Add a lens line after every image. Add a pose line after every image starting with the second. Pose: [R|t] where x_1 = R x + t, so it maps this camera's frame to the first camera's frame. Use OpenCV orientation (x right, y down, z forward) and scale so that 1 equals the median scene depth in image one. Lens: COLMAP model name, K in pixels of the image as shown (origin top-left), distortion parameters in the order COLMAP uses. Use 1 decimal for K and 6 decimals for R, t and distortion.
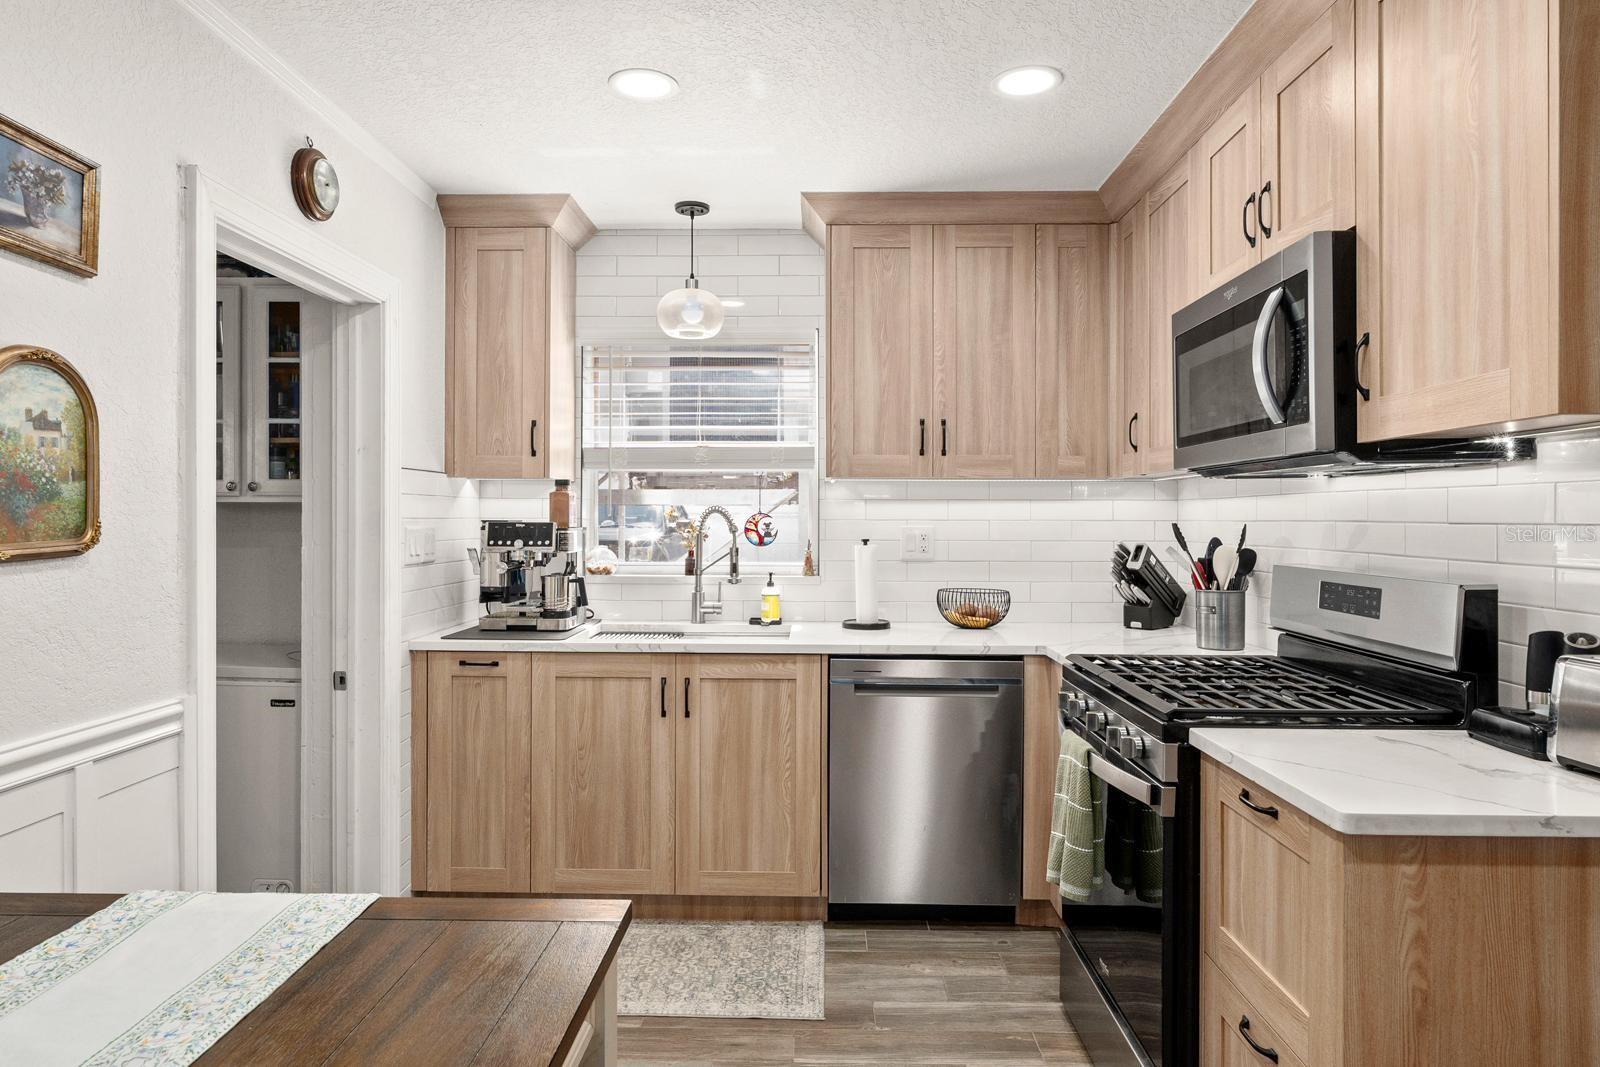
lens RADIAL K [[986.6, 0, 795.4], [0, 986.6, 519.3], [0, 0, 1]] dist [-0.003562, -0.000140]
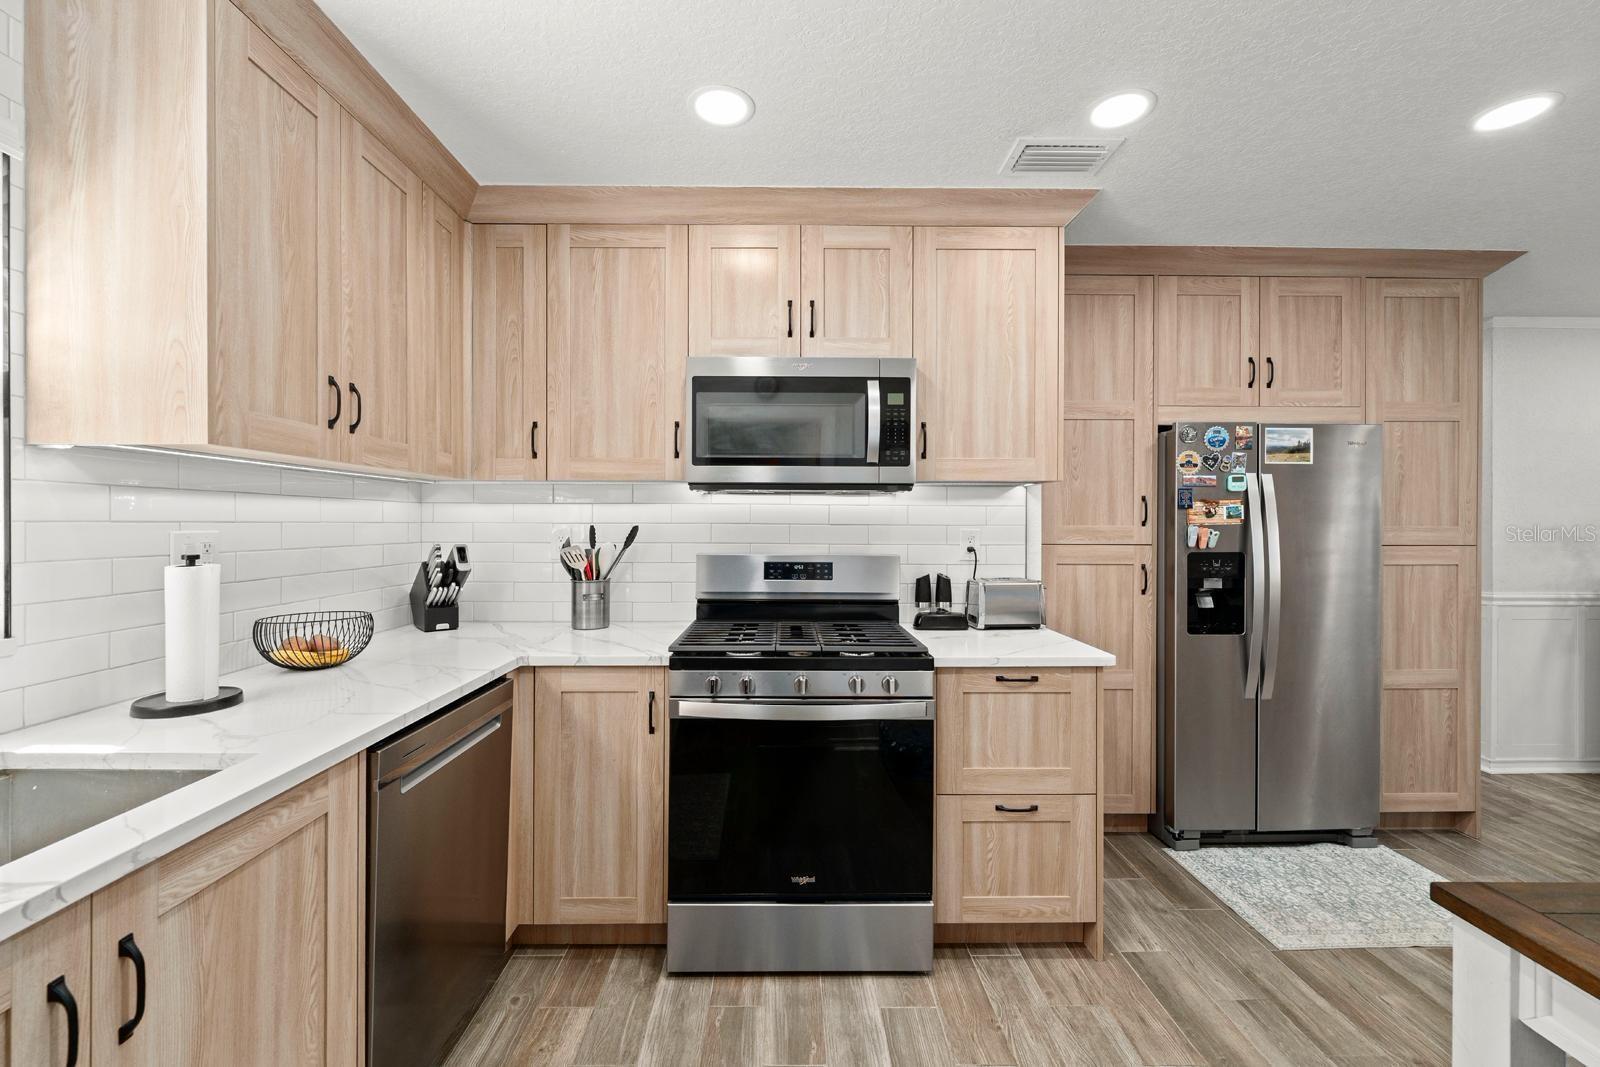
lens RADIAL K [[646.3, 0, 793.0], [0, 646.3, 523.6], [0, 0, 1]] dist [-0.000233, -0.001650]
pose [[-0.033633, -0.002417, 0.999431, -0.366454], [-0.002515, 0.999994, 0.002334, -0.000121], [-0.999431, -0.002435, -0.033639, 0.753566]]
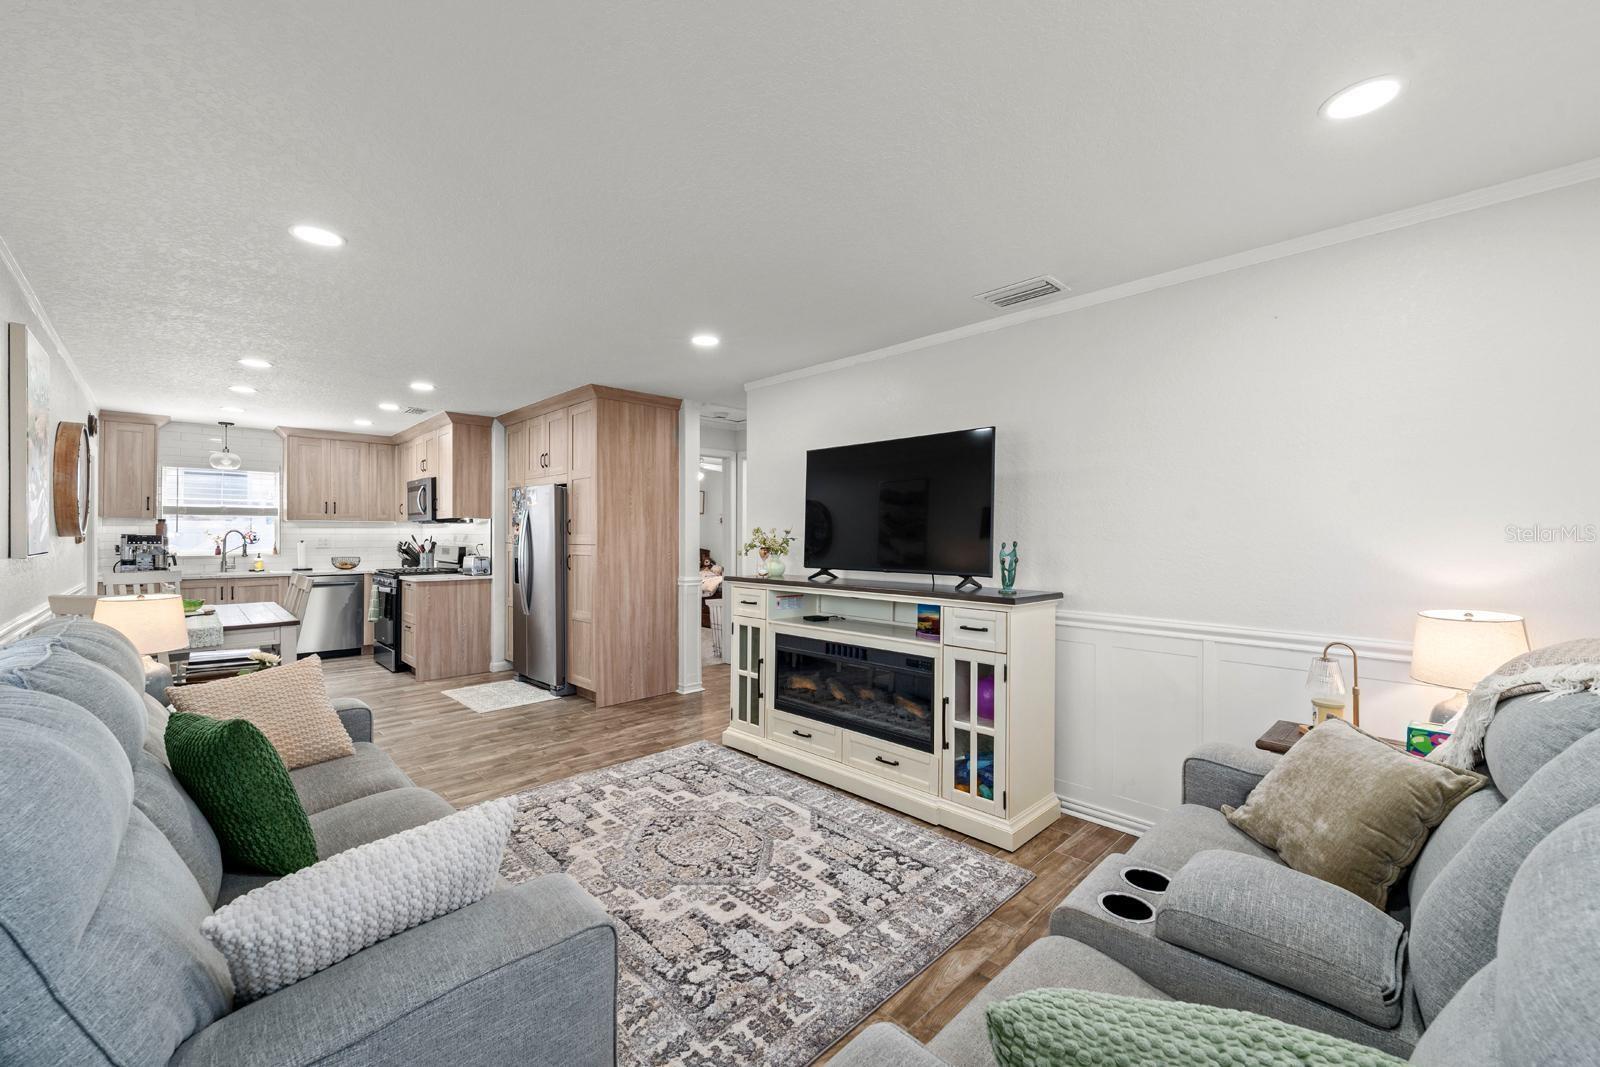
lens RADIAL K [[646.3, 0, 802.6], [0, 646.3, 534.8], [0, 0, 1]] dist [-0.000233, -0.001650]
pose [[0.698097, -0.001337, 0.716001, -0.307175], [0.000901, 0.999999, 0.000989, 0.002260], [-0.716002, -0.000046, 0.698098, -1.635388]]
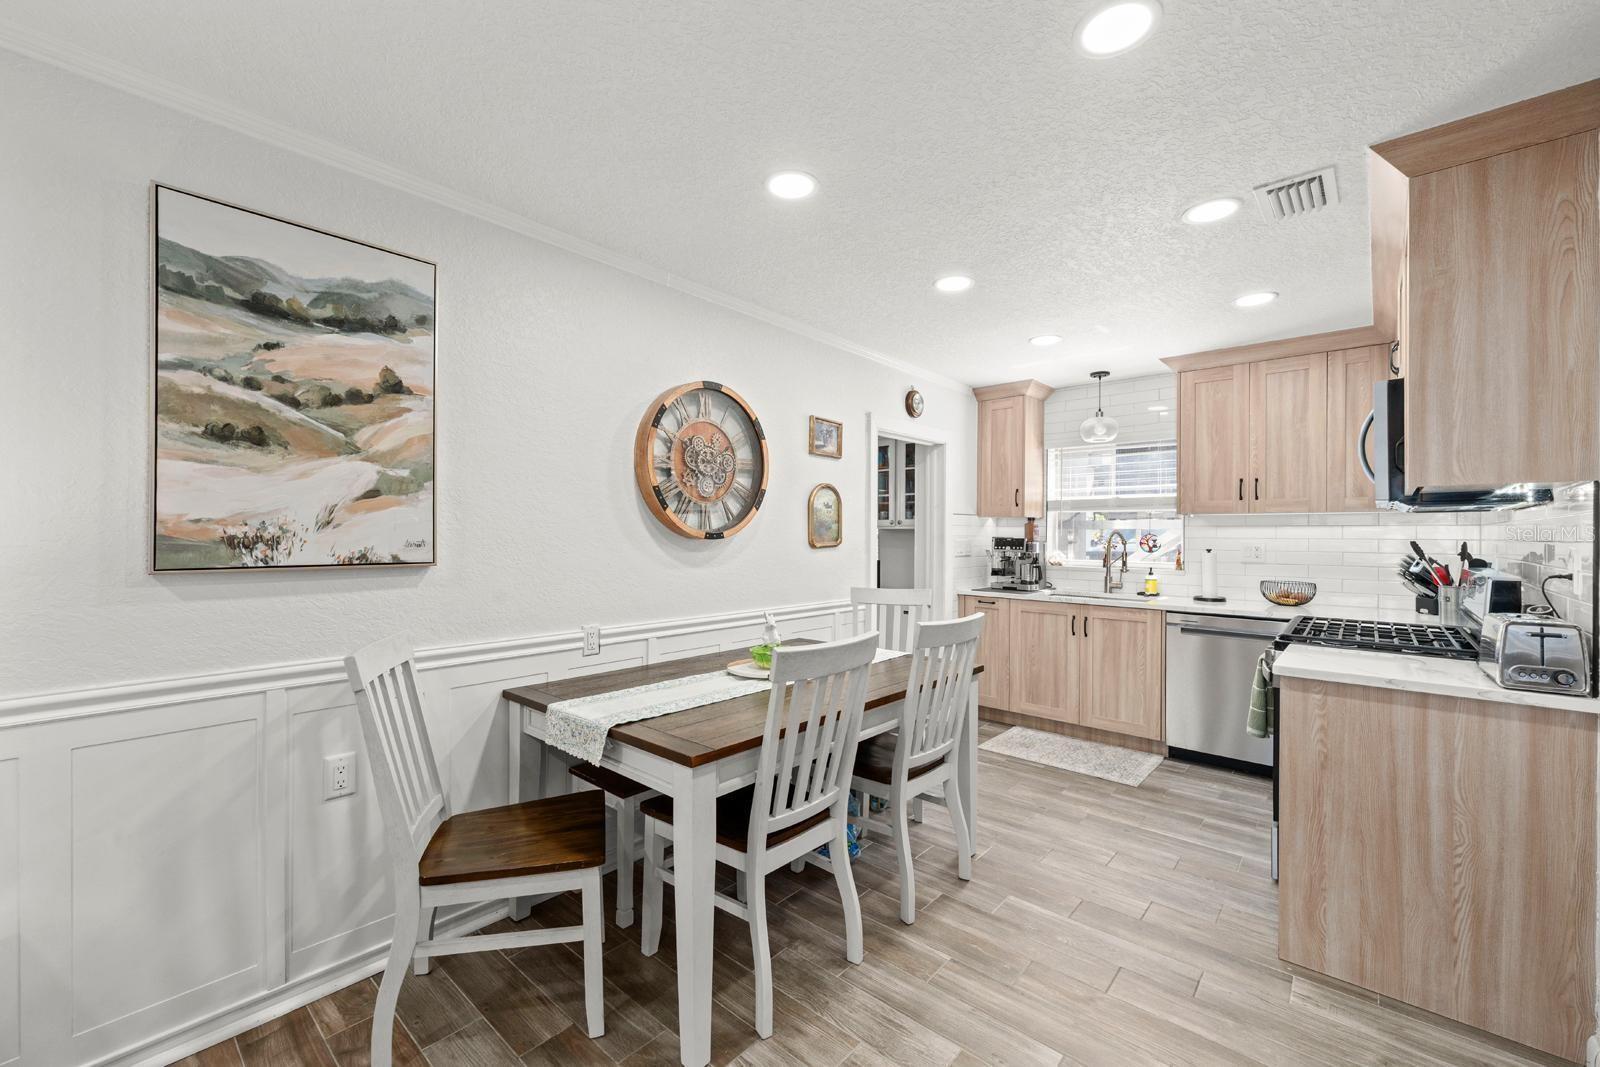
lens RADIAL K [[646.3, 0, 796.1], [0, 646.3, 534.7], [0, 0, 1]] dist [-0.000233, -0.001650]
pose [[0.760411, 0.002507, -0.649437, 0.292440], [-0.004950, 0.999986, -0.001936, 0.000941], [0.649423, 0.004687, 0.760413, -0.372001]]
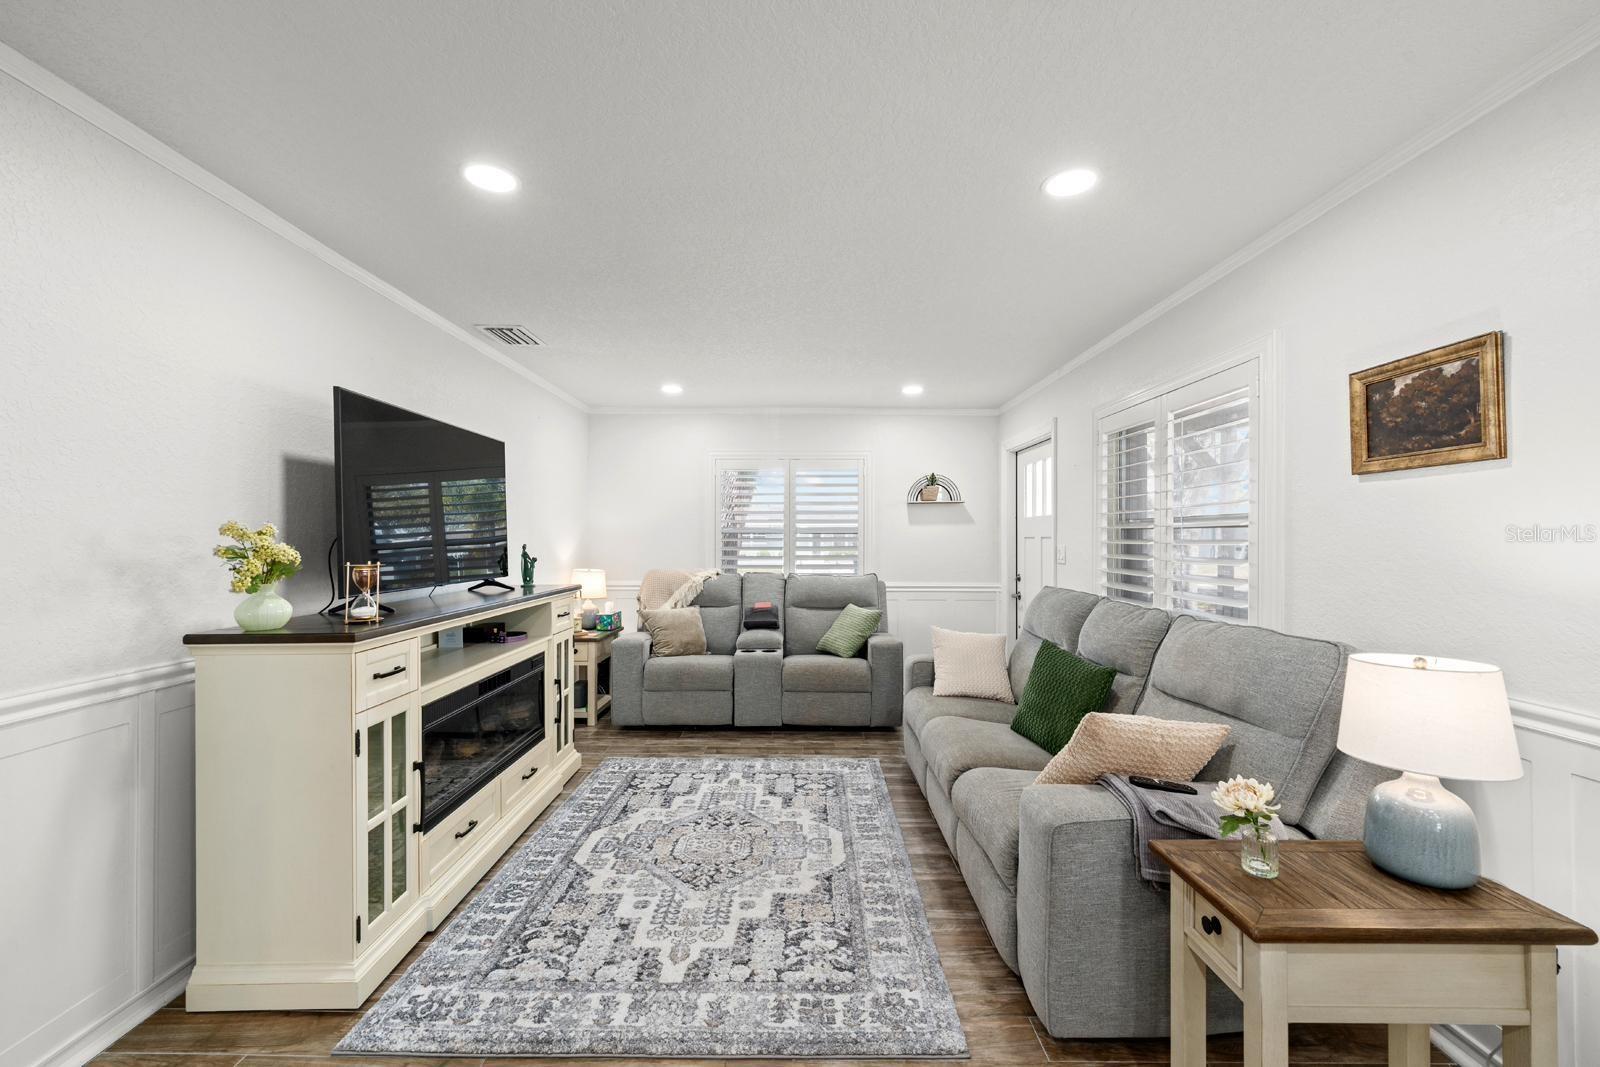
lens RADIAL K [[646.3, 0, 797.3], [0, 646.3, 533.2], [0, 0, 1]] dist [-0.000233, -0.001650]
pose [[-0.999750, -0.005947, -0.021562, 0.124225], [-0.005782, 0.999954, -0.007714, -0.000716], [0.021606, -0.007587, -0.999738, -0.046342]]
